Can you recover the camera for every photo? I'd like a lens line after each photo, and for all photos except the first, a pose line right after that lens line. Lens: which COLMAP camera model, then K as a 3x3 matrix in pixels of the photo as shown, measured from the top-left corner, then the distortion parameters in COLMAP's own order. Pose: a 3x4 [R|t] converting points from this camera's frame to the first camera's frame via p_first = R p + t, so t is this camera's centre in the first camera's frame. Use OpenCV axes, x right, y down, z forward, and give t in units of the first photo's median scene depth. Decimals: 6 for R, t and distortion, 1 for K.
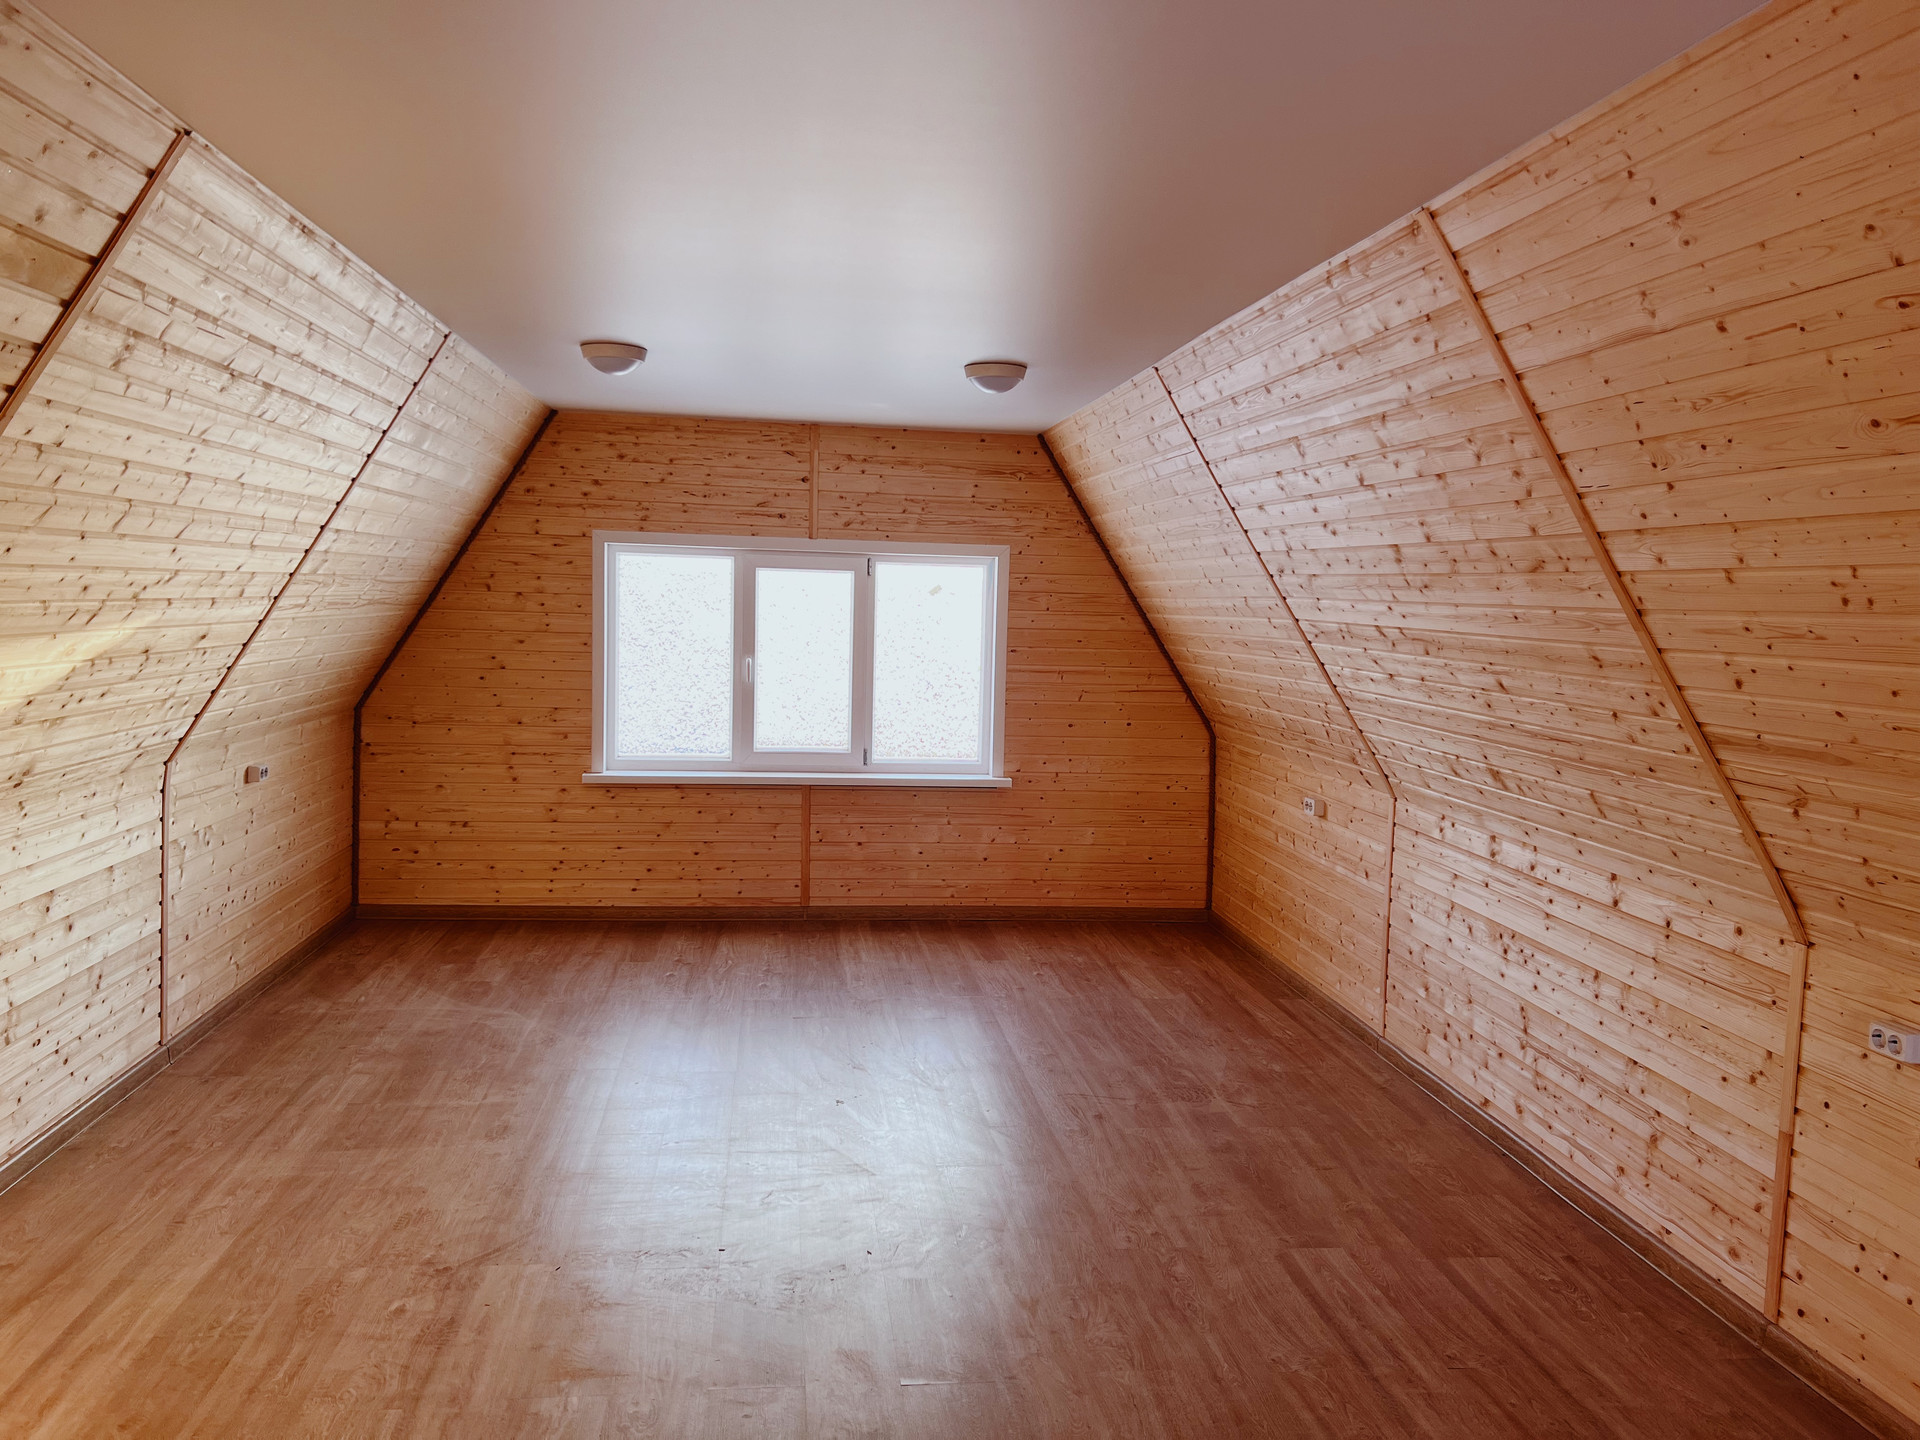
lens RADIAL K [[1436.2, 0, 949.5], [0, 1436.2, 726.5], [0, 0, 1]] dist [0.036102, -0.022688]
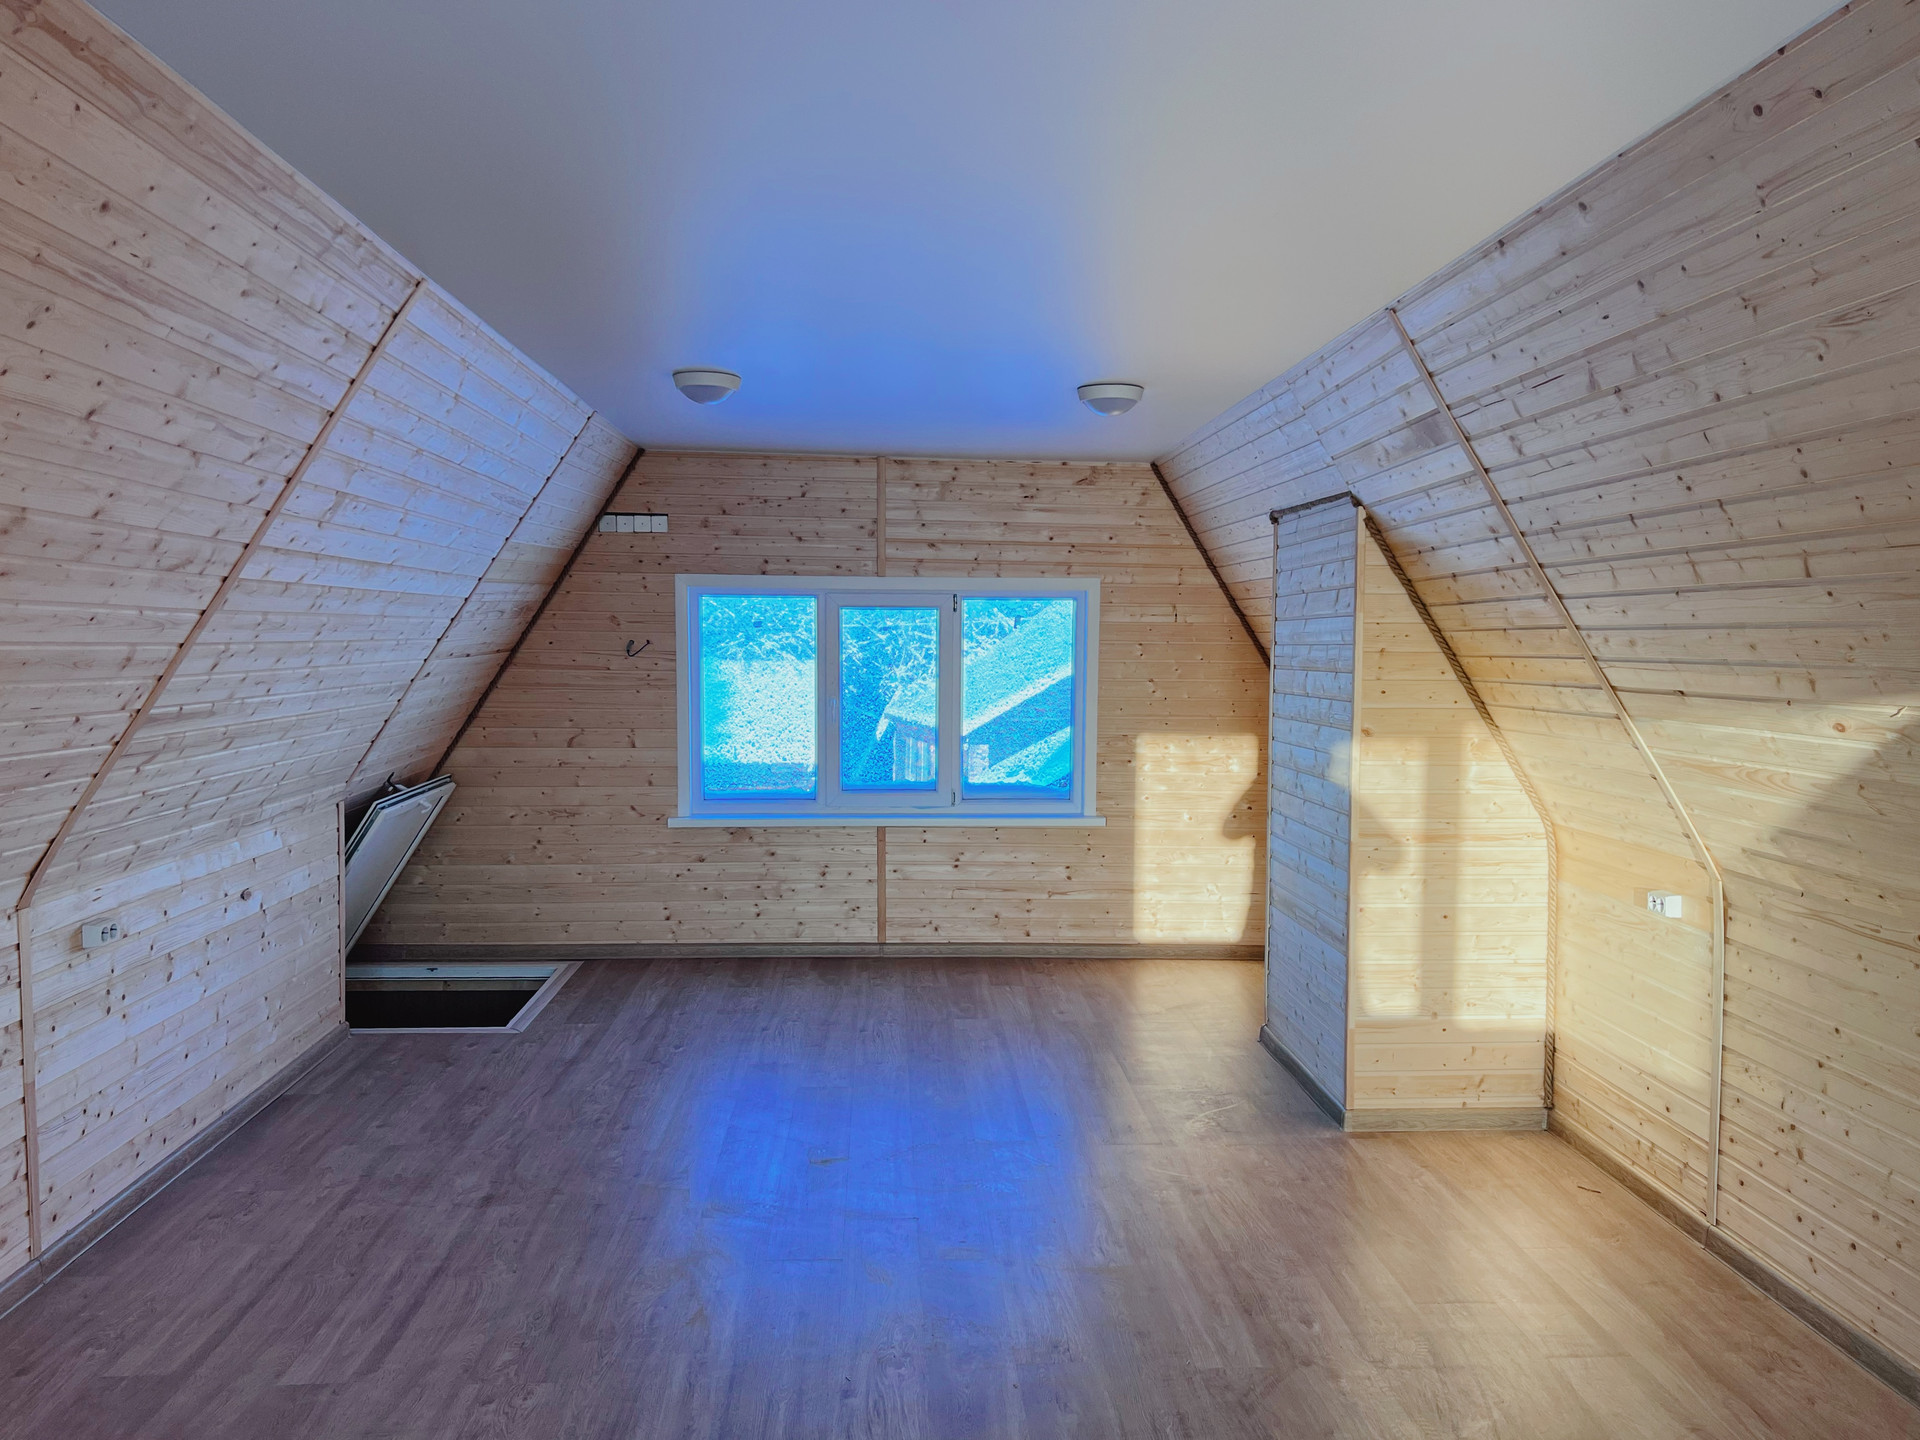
lens RADIAL K [[1436.2, 0, 962.2], [0, 1436.2, 713.7], [0, 0, 1]] dist [0.036102, -0.022688]
pose [[-0.997441, -0.040885, 0.058653, -0.173853], [-0.031836, 0.988524, 0.147670, -0.175845], [-0.064018, 0.145425, -0.987296, 1.968837]]
